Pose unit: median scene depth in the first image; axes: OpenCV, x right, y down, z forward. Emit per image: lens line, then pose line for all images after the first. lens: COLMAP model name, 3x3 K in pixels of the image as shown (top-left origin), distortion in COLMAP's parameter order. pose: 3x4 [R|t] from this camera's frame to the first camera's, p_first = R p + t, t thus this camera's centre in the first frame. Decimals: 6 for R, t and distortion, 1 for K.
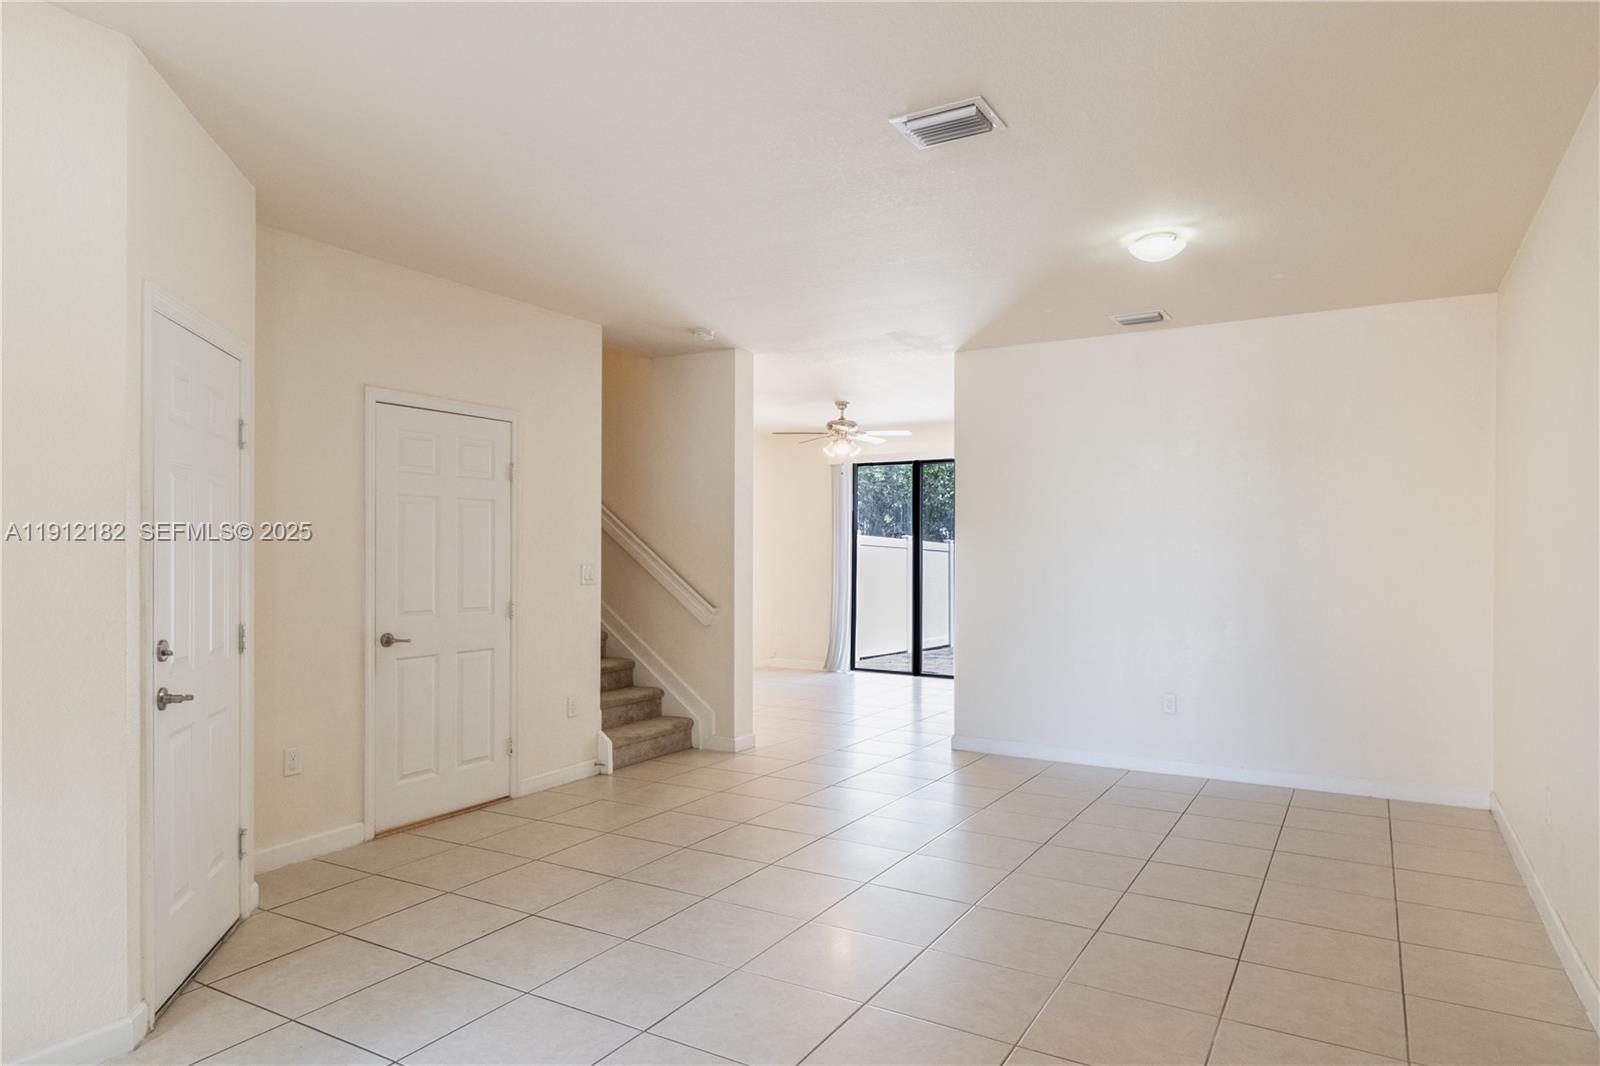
lens RADIAL K [[965.6, 0, 800.0], [0, 965.6, 533.0], [0, 0, 1]] dist [0.013775, 0.001253]
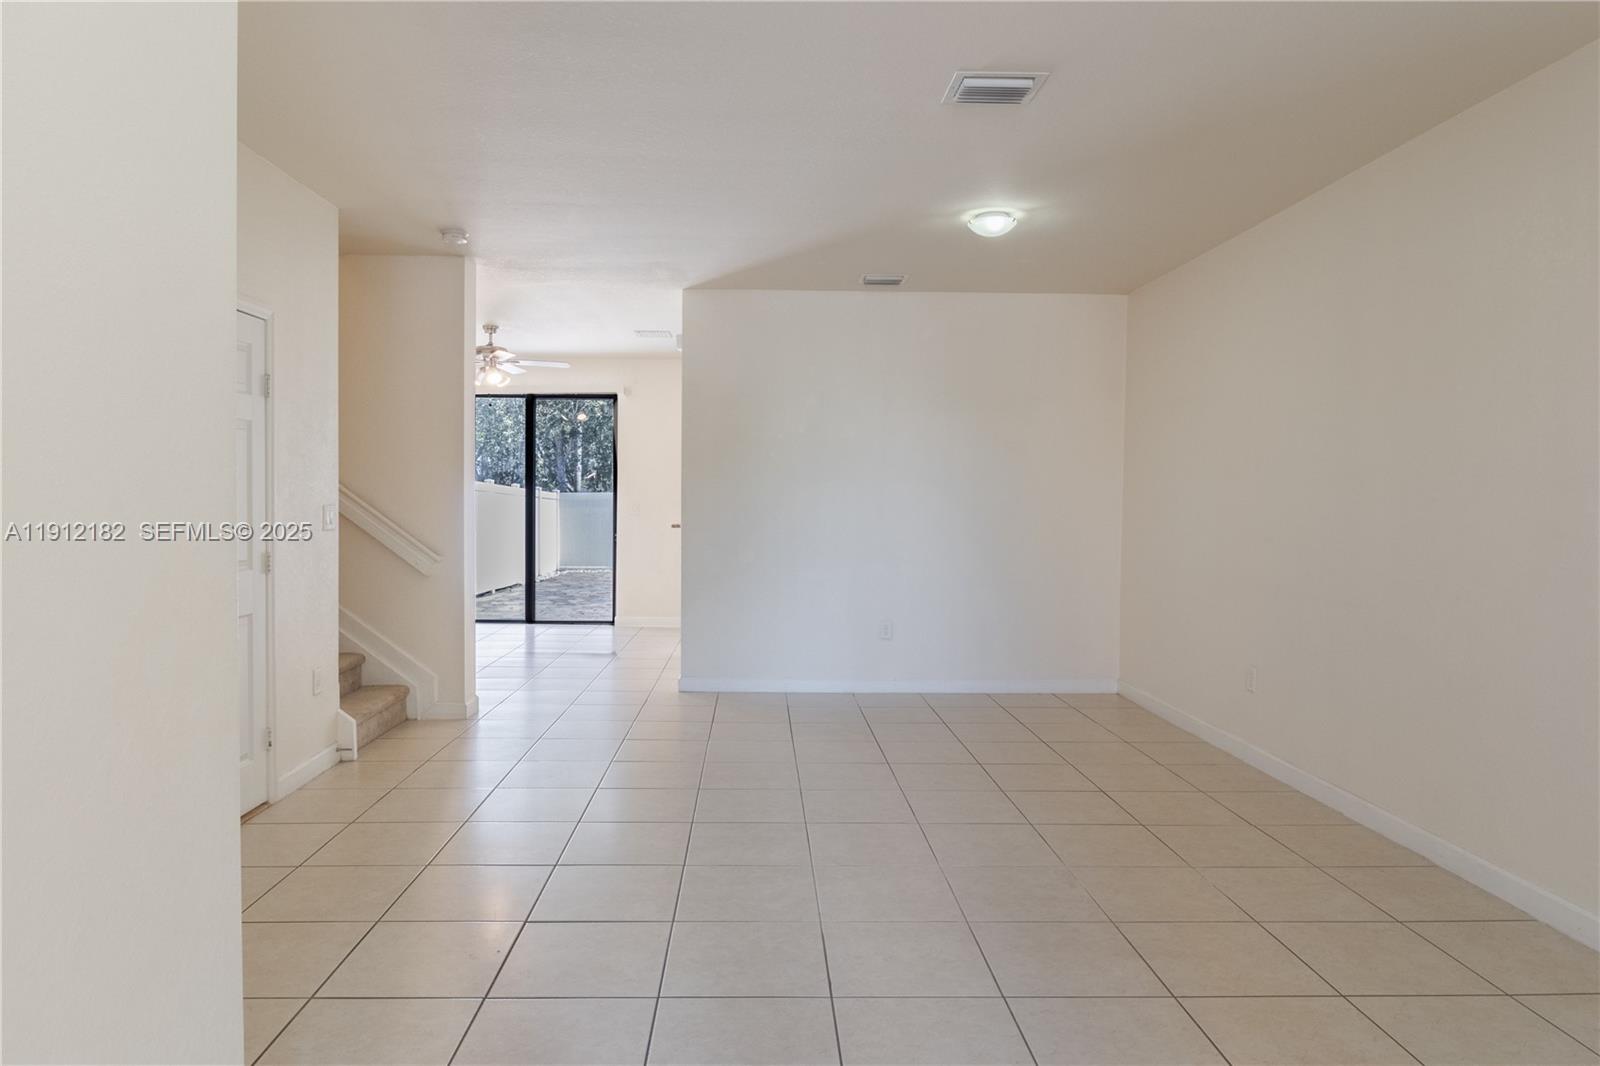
lens RADIAL K [[996.8, 0, 770.6], [0, 996.8, 501.0], [0, 0, 1]] dist [-0.002399, 0.000145]
pose [[0.852777, 0.001999, 0.522271, -0.337134], [-0.016532, 0.999595, 0.023168, 0.003645], [-0.522013, -0.028391, 0.852465, 0.098010]]
